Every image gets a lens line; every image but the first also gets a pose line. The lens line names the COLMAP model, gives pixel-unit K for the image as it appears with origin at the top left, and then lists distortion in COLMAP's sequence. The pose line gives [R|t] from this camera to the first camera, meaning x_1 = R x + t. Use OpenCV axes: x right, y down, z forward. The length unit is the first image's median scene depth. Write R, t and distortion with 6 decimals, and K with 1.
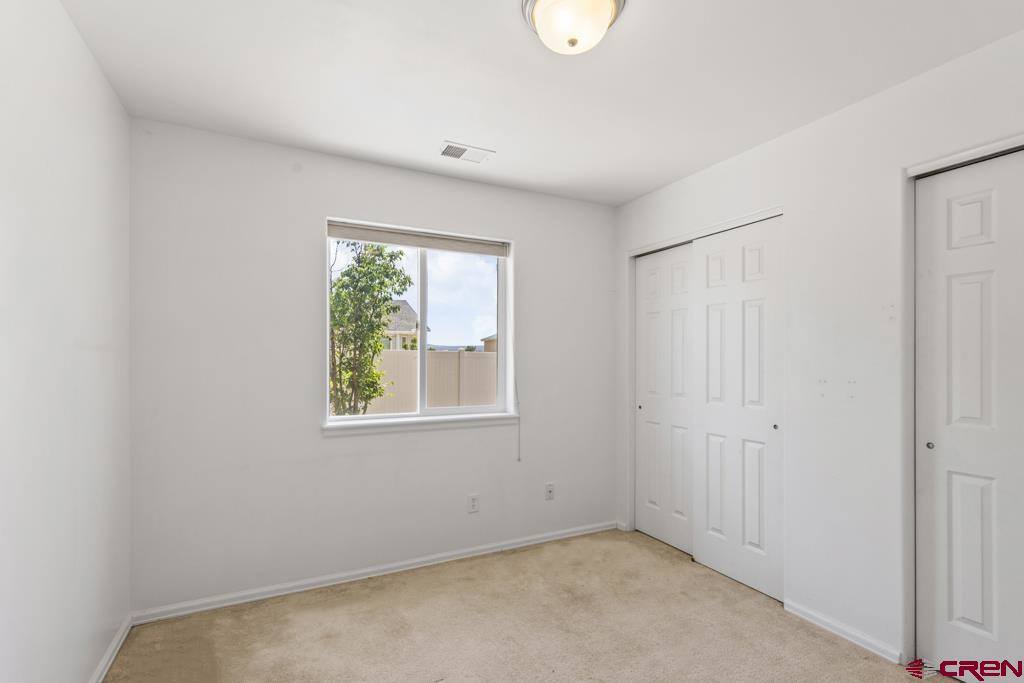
lens RADIAL K [[472.7, 0, 514.7], [0, 472.7, 358.2], [0, 0, 1]] dist [-0.002536, -0.000647]
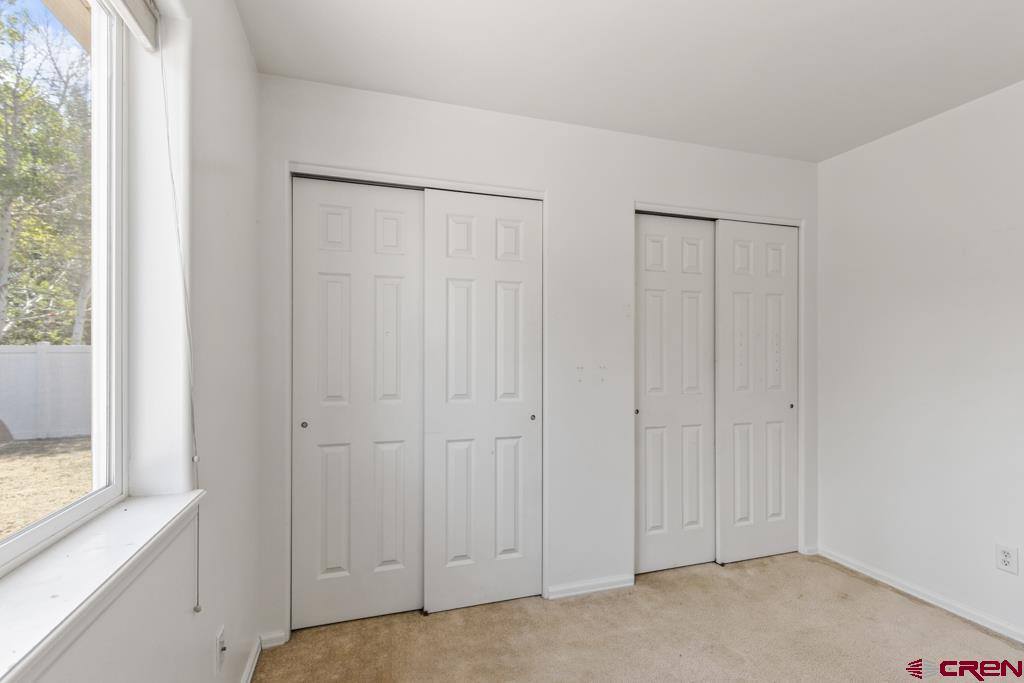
lens RADIAL K [[516.8, 0, 515.6], [0, 516.8, 350.5], [0, 0, 1]] dist [-0.000580, -0.000109]
pose [[0.133914, -0.001299, 0.990992, -0.438421], [-0.007104, 0.999972, 0.002271, 0.005098], [-0.990968, -0.007344, 0.133901, 0.784788]]
